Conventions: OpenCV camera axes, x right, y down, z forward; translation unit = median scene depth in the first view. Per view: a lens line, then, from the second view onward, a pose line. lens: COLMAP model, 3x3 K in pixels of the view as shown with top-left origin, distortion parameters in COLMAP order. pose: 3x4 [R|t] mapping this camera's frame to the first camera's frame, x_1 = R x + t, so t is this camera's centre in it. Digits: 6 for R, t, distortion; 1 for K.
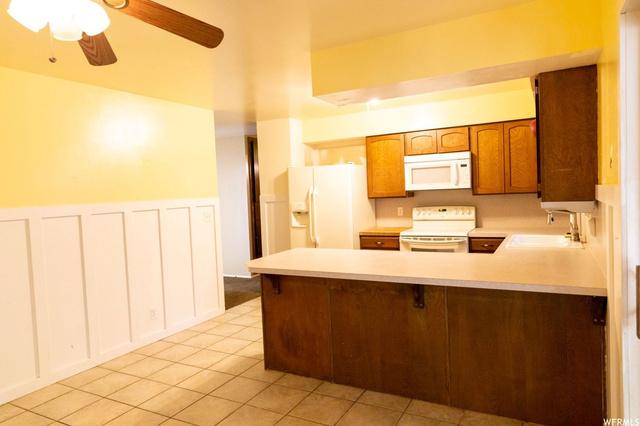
lens RADIAL K [[435.0, 0, 333.4], [0, 435.0, 211.2], [0, 0, 1]] dist [0.005869, 0.001238]
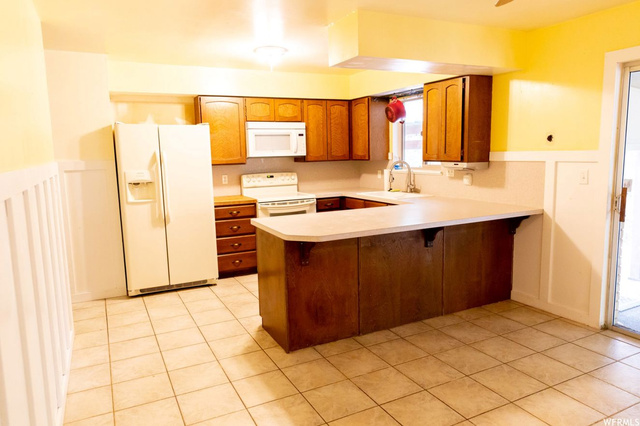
lens RADIAL K [[435.0, 0, 333.4], [0, 435.0, 211.2], [0, 0, 1]] dist [0.005869, 0.001238]
pose [[0.565808, -0.084828, 0.820162, -0.592325], [0.039072, 0.996335, 0.076095, 0.007608], [-0.823611, -0.011010, 0.567049, 0.310418]]
